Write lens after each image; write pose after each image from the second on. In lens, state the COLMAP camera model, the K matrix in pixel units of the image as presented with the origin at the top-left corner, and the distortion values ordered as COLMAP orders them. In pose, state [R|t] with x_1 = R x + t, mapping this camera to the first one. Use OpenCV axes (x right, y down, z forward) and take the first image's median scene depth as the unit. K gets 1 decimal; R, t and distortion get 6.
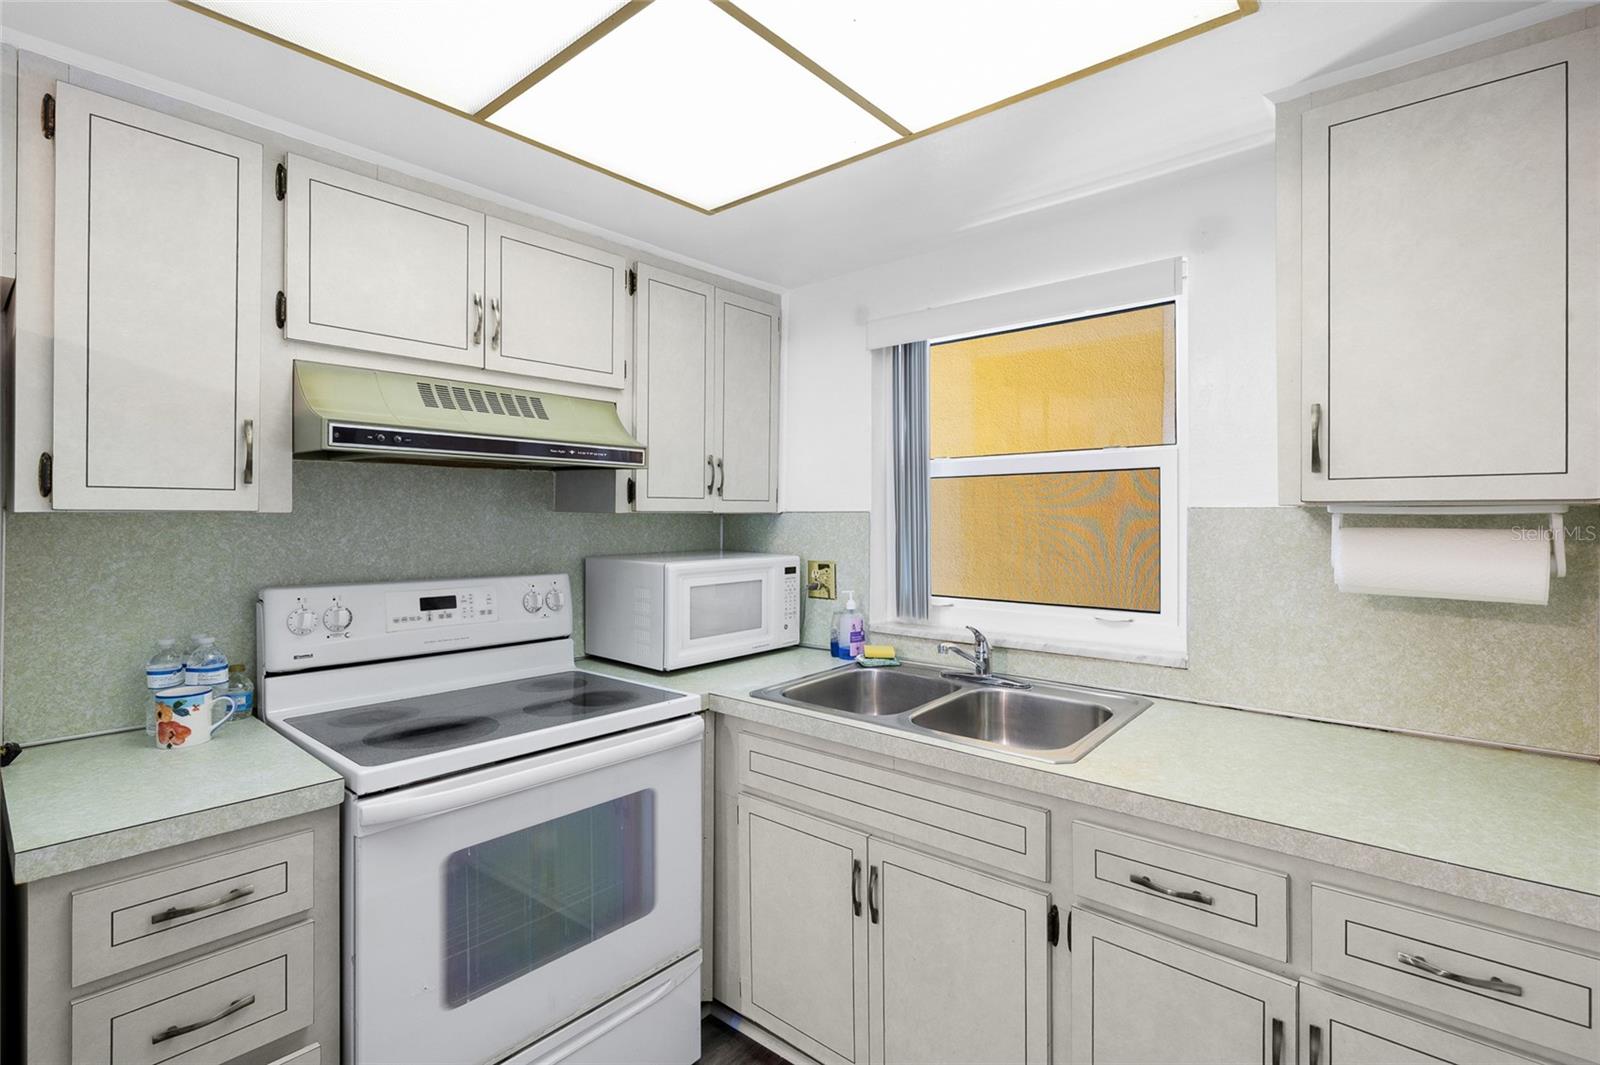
lens RADIAL K [[750.6, 0, 797.1], [0, 750.6, 515.0], [0, 0, 1]] dist [-0.008437, 0.000608]
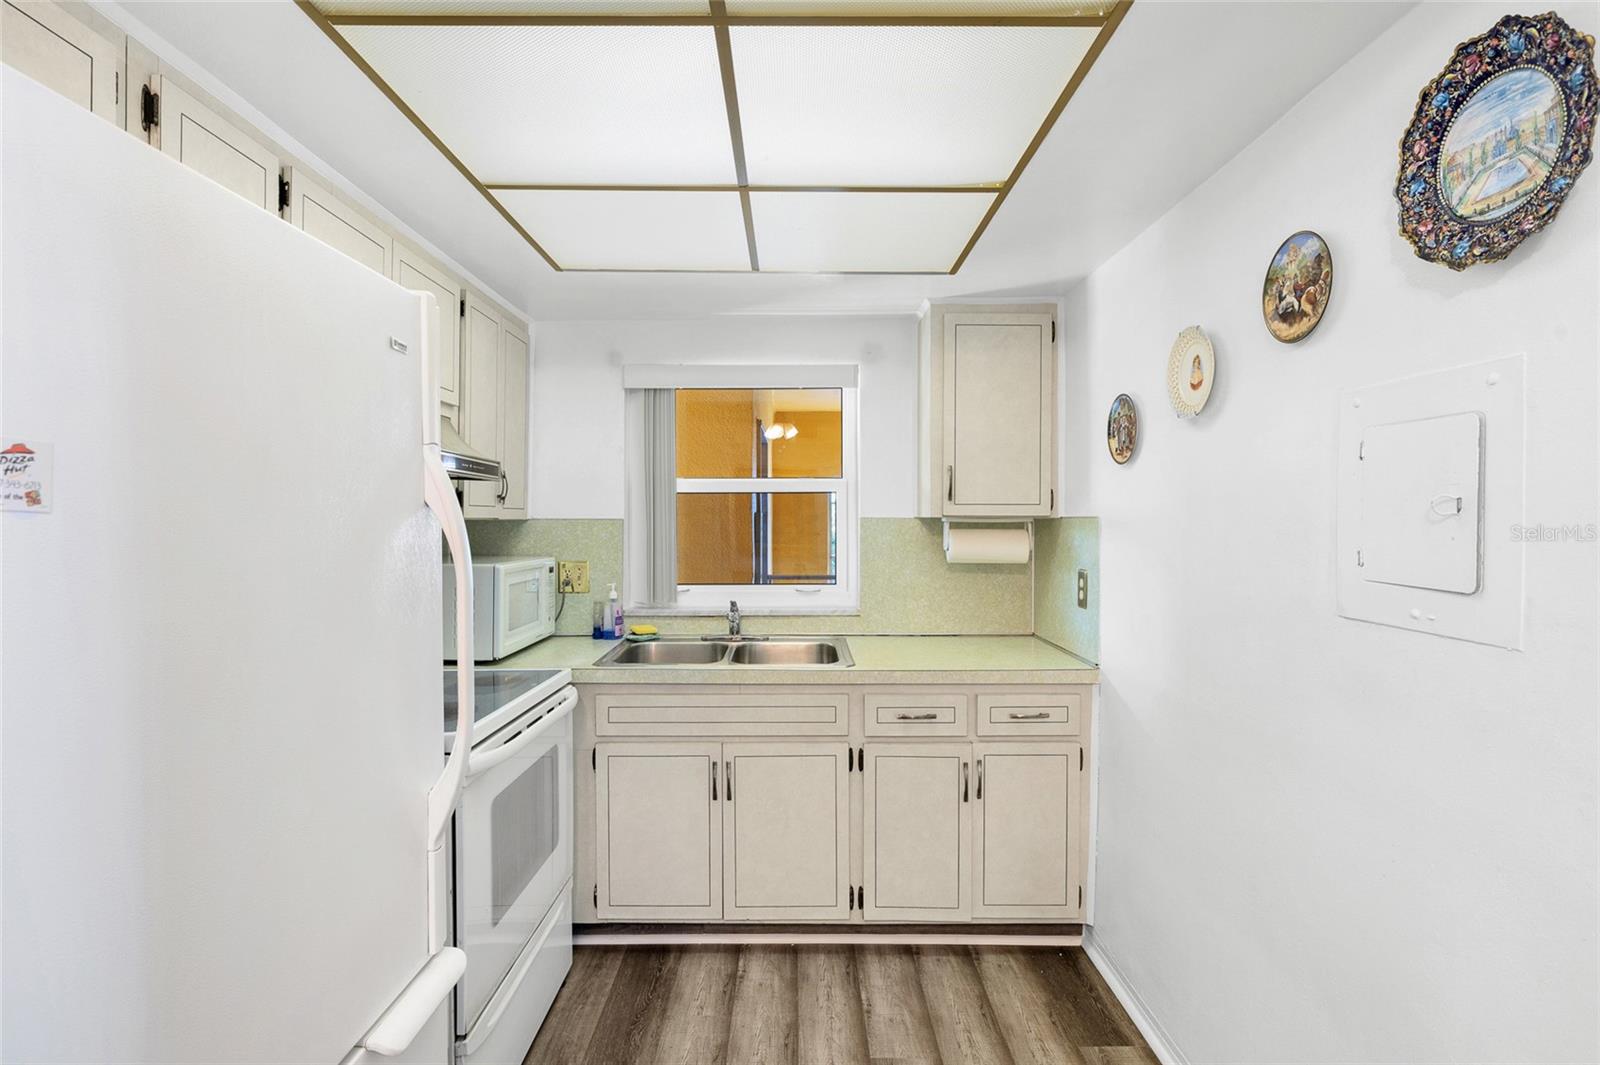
lens RADIAL K [[788.3, 0, 803.5], [0, 788.3, 527.9], [0, 0, 1]] dist [-0.001668, 0.000292]
pose [[0.754835, -0.003383, 0.655905, -0.784239], [-0.002459, 0.999965, 0.007988, -0.001189], [-0.655910, -0.007643, 0.754801, -0.253028]]
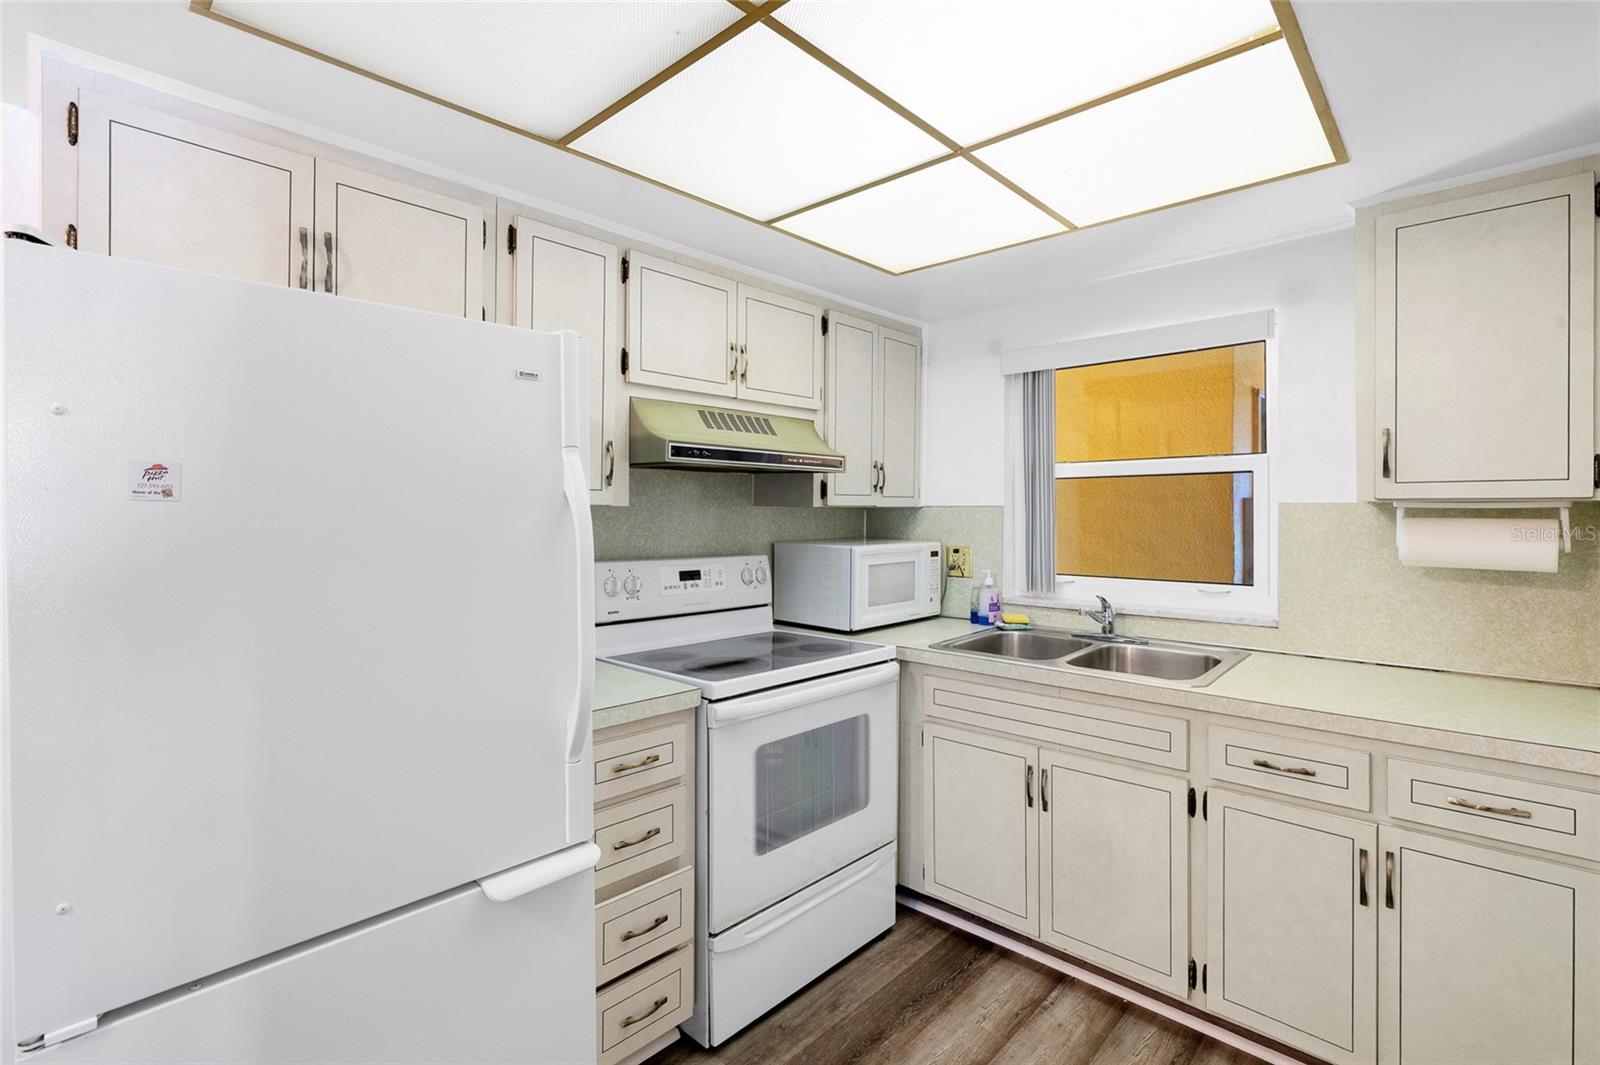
lens RADIAL K [[745.0, 0, 794.7], [0, 745.0, 510.5], [0, 0, 1]] dist [-0.008553, 0.000946]
pose [[0.999067, 0.000929, -0.043166, -0.284346], [-0.000883, 0.999999, 0.001089, 0.002787], [0.043167, -0.001050, 0.999067, -0.349466]]
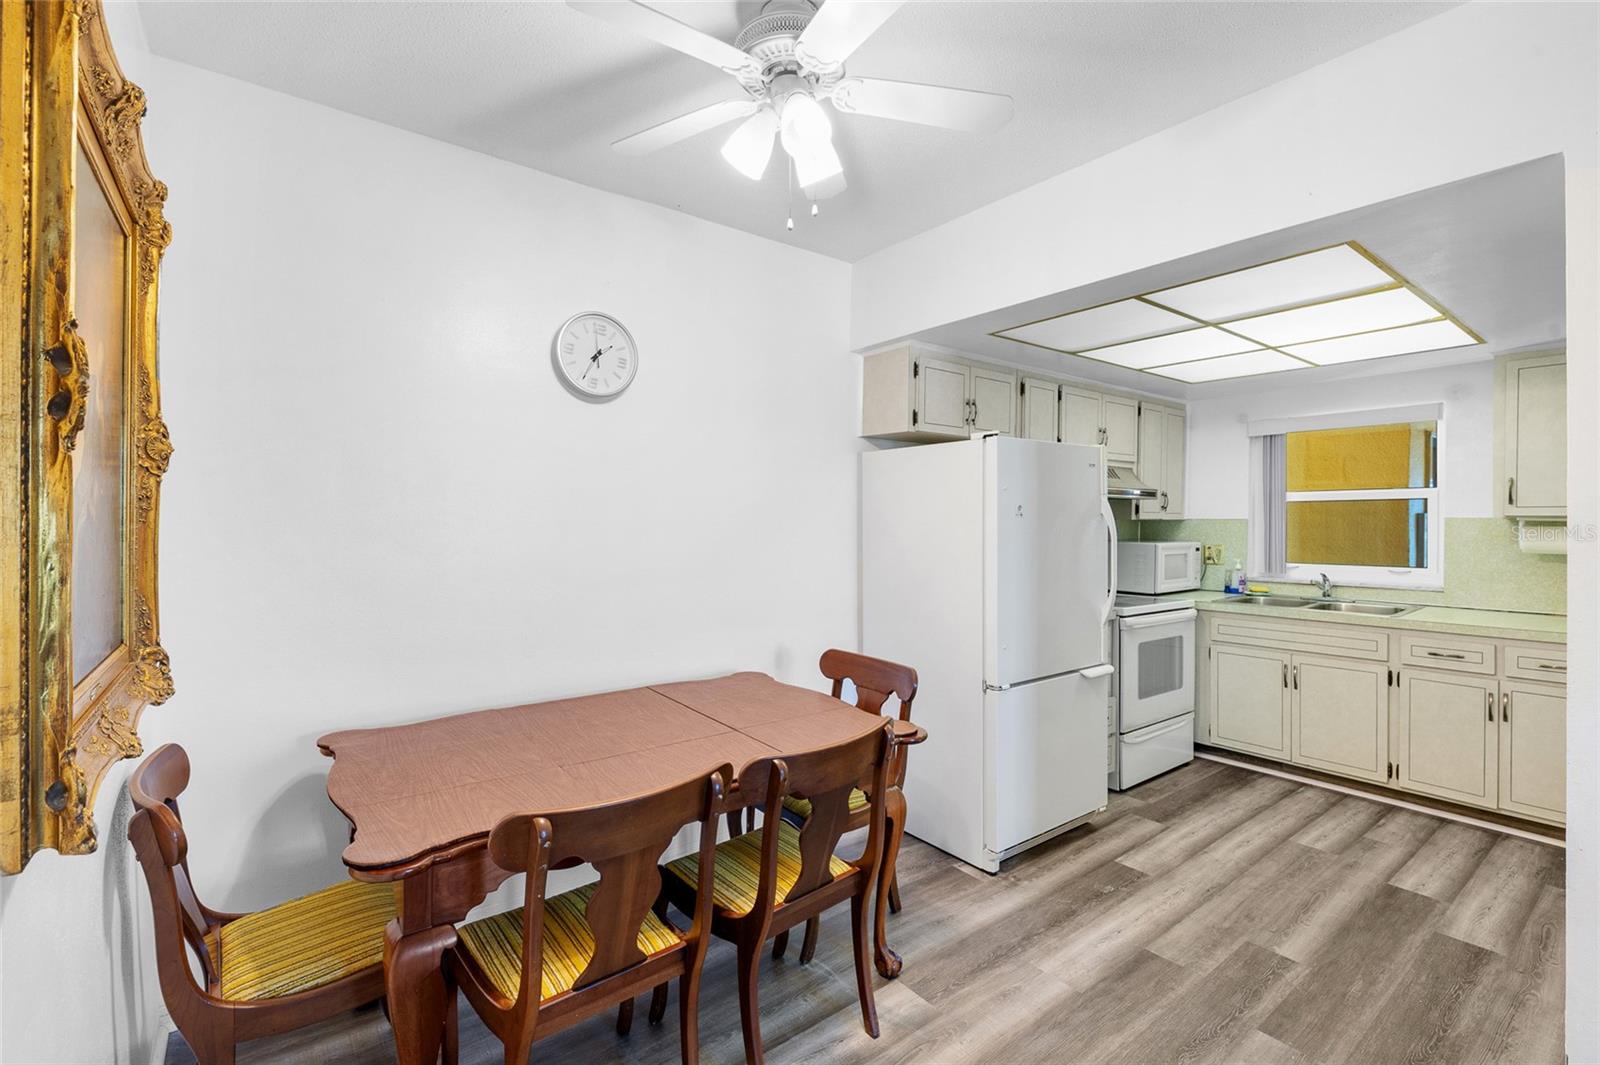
lens RADIAL K [[714.5, 0, 798.0], [0, 714.5, 527.0], [0, 0, 1]] dist [-0.003589, 0.000107]
pose [[0.978586, 0.005190, -0.205771, -0.983774], [-0.003534, 0.999958, 0.008415, 0.006423], [0.205806, -0.007507, 0.978564, -1.559463]]
